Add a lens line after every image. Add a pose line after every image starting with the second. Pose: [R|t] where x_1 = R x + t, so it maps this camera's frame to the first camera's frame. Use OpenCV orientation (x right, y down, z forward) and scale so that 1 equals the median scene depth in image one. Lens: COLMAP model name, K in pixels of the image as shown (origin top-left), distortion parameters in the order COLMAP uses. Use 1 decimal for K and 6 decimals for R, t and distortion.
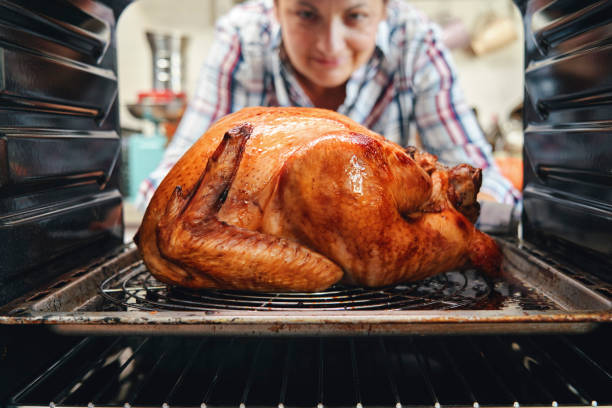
lens RADIAL K [[710.1, 0, 306.0], [0, 710.1, 204.0], [0, 0, 1]] dist [-0.052342, -0.012758]
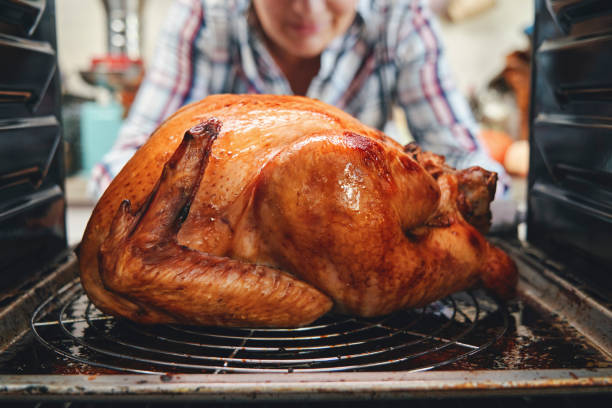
lens RADIAL K [[710.1, 0, 306.0], [0, 710.1, 204.0], [0, 0, 1]] dist [-0.052342, -0.012758]
pose [[0.998624, 0.001055, 0.052428, -0.021389], [-0.003945, 0.998476, 0.055050, -0.062852], [-0.052290, -0.055181, 0.997106, 0.201223]]
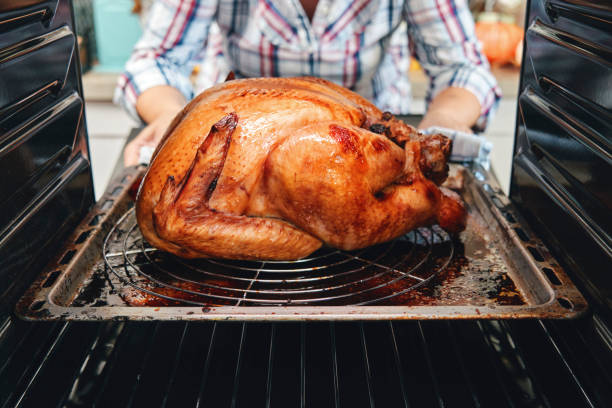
lens RADIAL K [[707.3, 0, 306.0], [0, 707.3, 204.0], [0, 0, 1]] dist [-0.044193, -0.031594]
pose [[0.999652, -0.004773, 0.025960, -0.001679], [-0.002331, 0.963710, 0.266942, -0.265043], [-0.026292, -0.266909, 0.963363, -0.055361]]
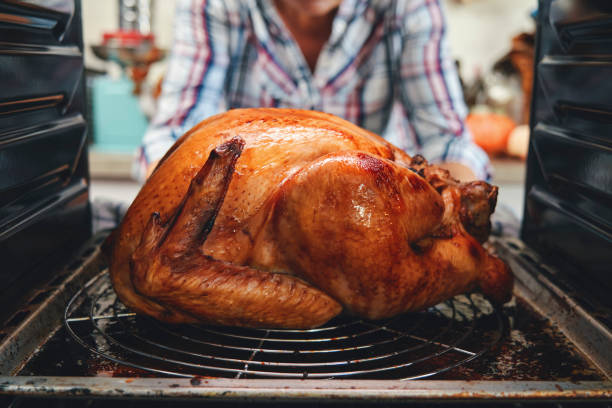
lens RADIAL K [[707.3, 0, 306.0], [0, 707.3, 204.0], [0, 0, 1]] dist [-0.044193, -0.031594]
pose [[0.998399, 0.022100, 0.052062, -0.042805], [-0.027486, 0.994079, 0.105122, -0.126224], [-0.049430, -0.106385, 0.993096, 0.142438]]
